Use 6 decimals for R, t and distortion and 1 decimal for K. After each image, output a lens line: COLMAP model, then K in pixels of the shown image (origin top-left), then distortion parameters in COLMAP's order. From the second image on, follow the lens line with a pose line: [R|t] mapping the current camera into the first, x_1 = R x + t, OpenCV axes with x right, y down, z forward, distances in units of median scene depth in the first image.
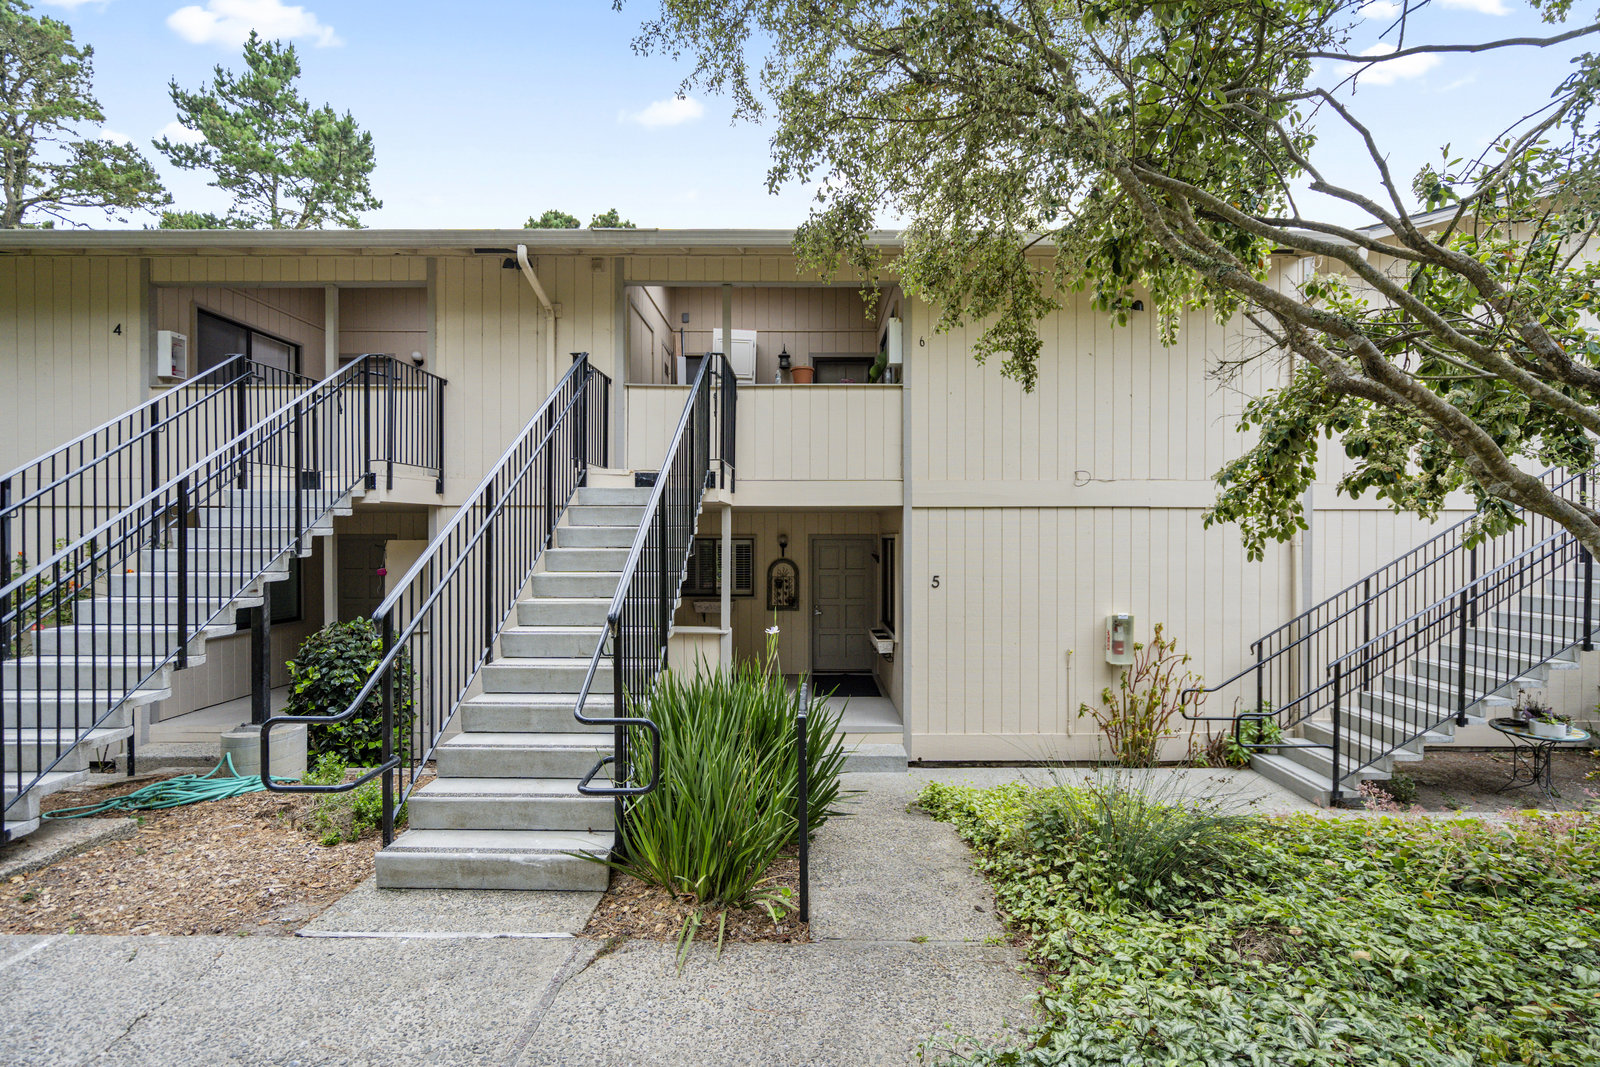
lens RADIAL K [[727.2, 0, 800.0], [0, 727.2, 533.5], [0, 0, 1]] dist [-0.001290, 0.001544]
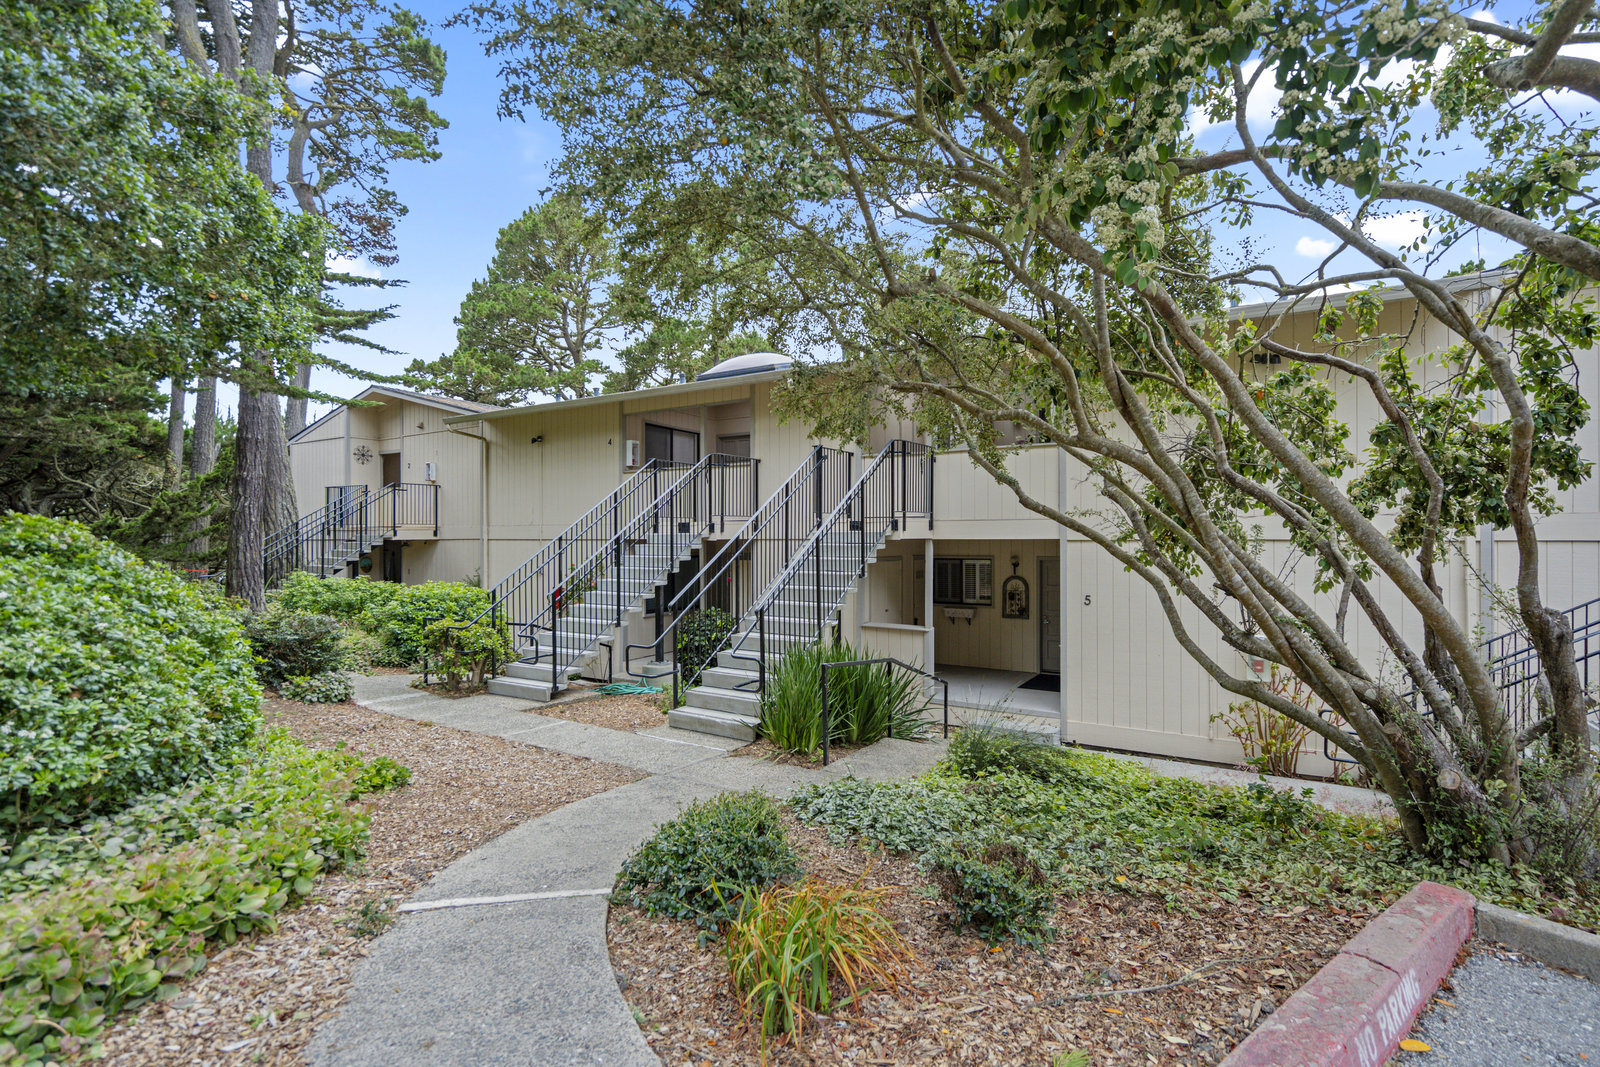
lens RADIAL K [[727.2, 0, 800.0], [0, 727.2, 533.5], [0, 0, 1]] dist [-0.001290, 0.001544]
pose [[0.858131, -0.004236, -0.513413, 0.457757], [0.001450, 0.999982, -0.005826, -0.046691], [0.513428, 0.004254, 0.858122, -0.358588]]
